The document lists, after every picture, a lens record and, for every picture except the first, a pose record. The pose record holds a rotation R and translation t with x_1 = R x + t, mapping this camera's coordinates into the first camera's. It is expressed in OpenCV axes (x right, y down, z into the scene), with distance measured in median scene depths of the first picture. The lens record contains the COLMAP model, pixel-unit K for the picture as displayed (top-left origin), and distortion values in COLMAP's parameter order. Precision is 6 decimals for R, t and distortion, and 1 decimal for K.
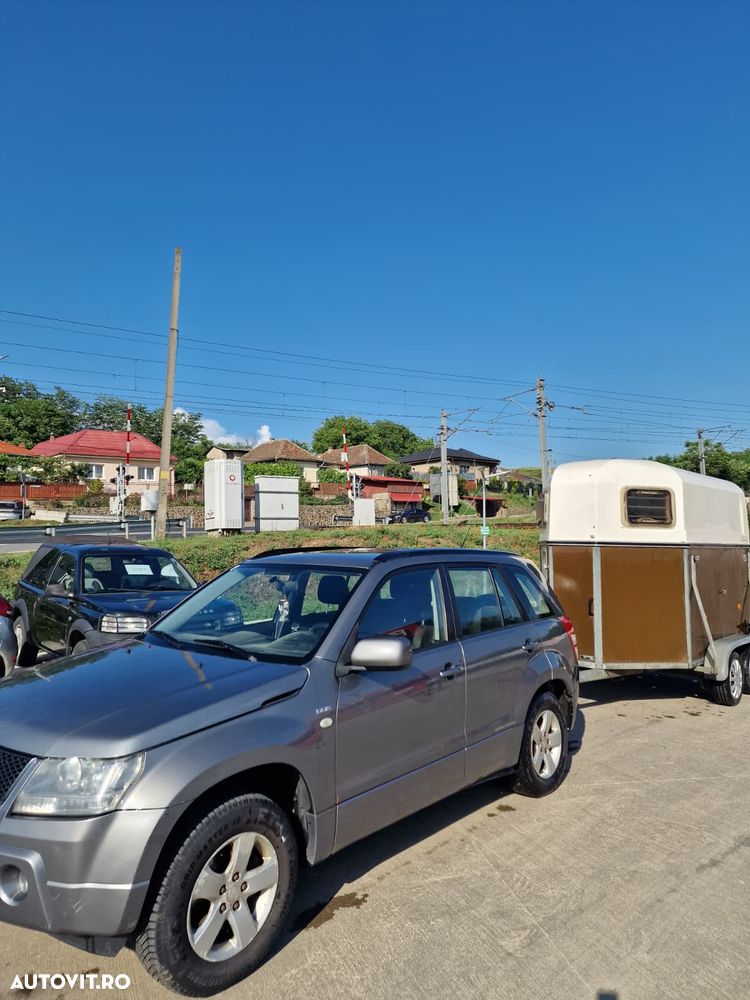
lens RADIAL K [[718.7, 0, 367.1], [0, 718.7, 504.4], [0, 0, 1]] dist [0.090416, -0.106002]
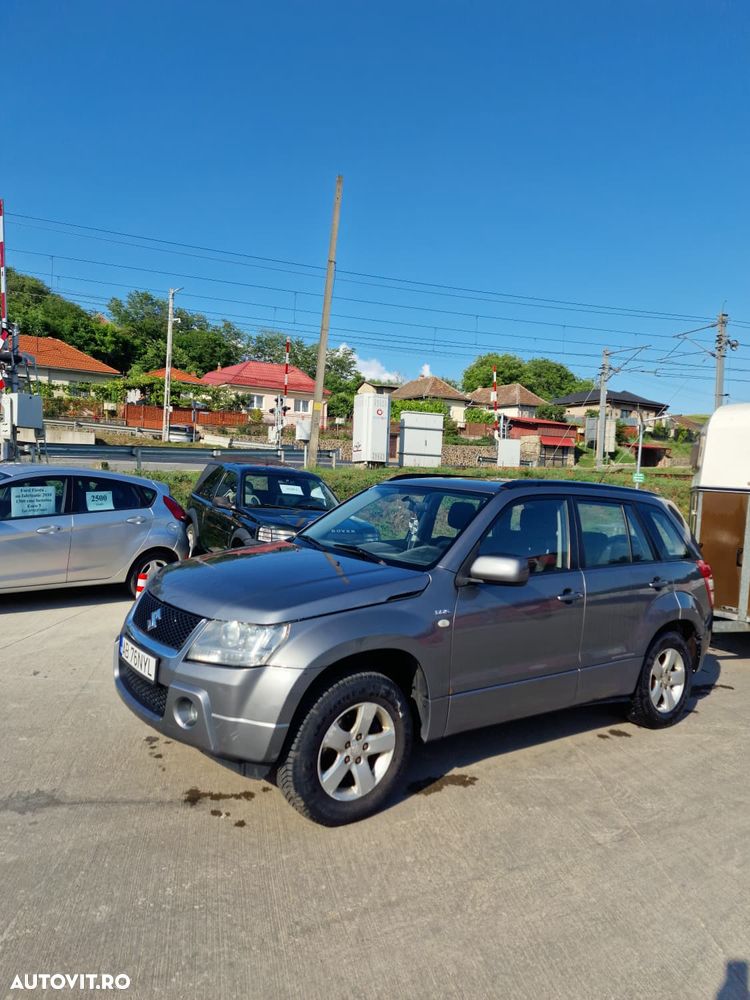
lens RADIAL K [[707.9, 0, 368.1], [0, 707.9, 530.7], [0, 0, 1]] dist [0.184414, -0.250845]
pose [[0.978377, 0.071360, -0.194128, 0.021471], [-0.047569, 0.991070, 0.124566, 0.016363], [0.201284, -0.112638, 0.973035, -0.055797]]
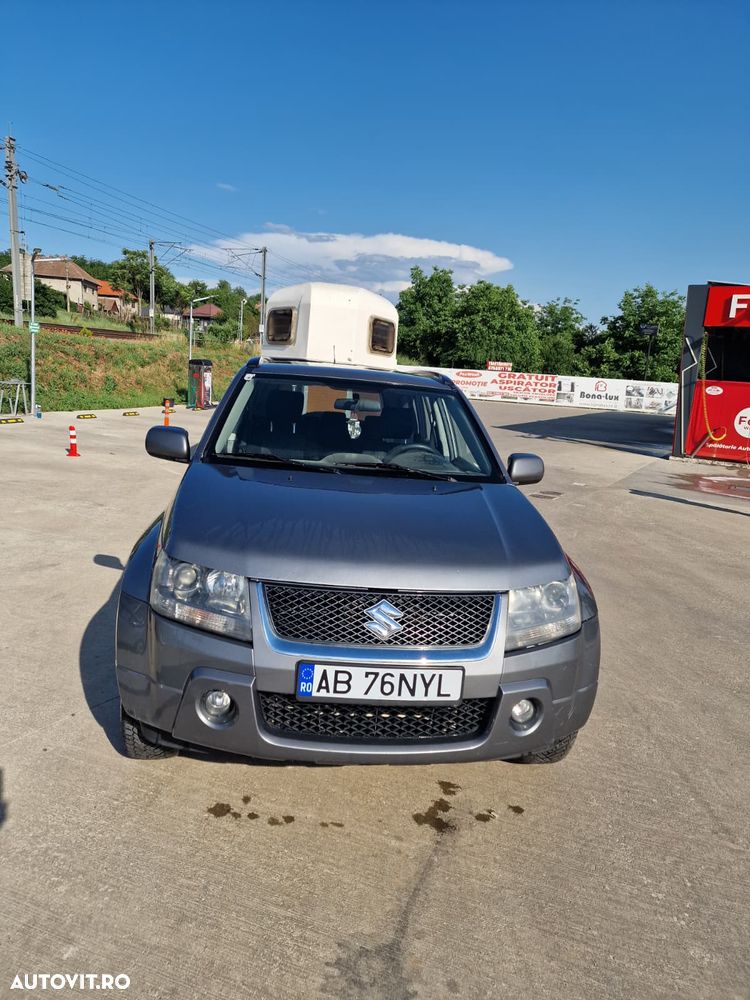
lens RADIAL K [[714.9, 0, 339.3], [0, 714.9, 496.5], [0, 0, 1]] dist [0.093704, -0.096376]
pose [[0.631066, -0.083835, 0.771186, -0.716025], [-0.123147, 0.970709, 0.206297, 0.035979], [-0.765892, -0.225156, 0.602257, 0.364539]]
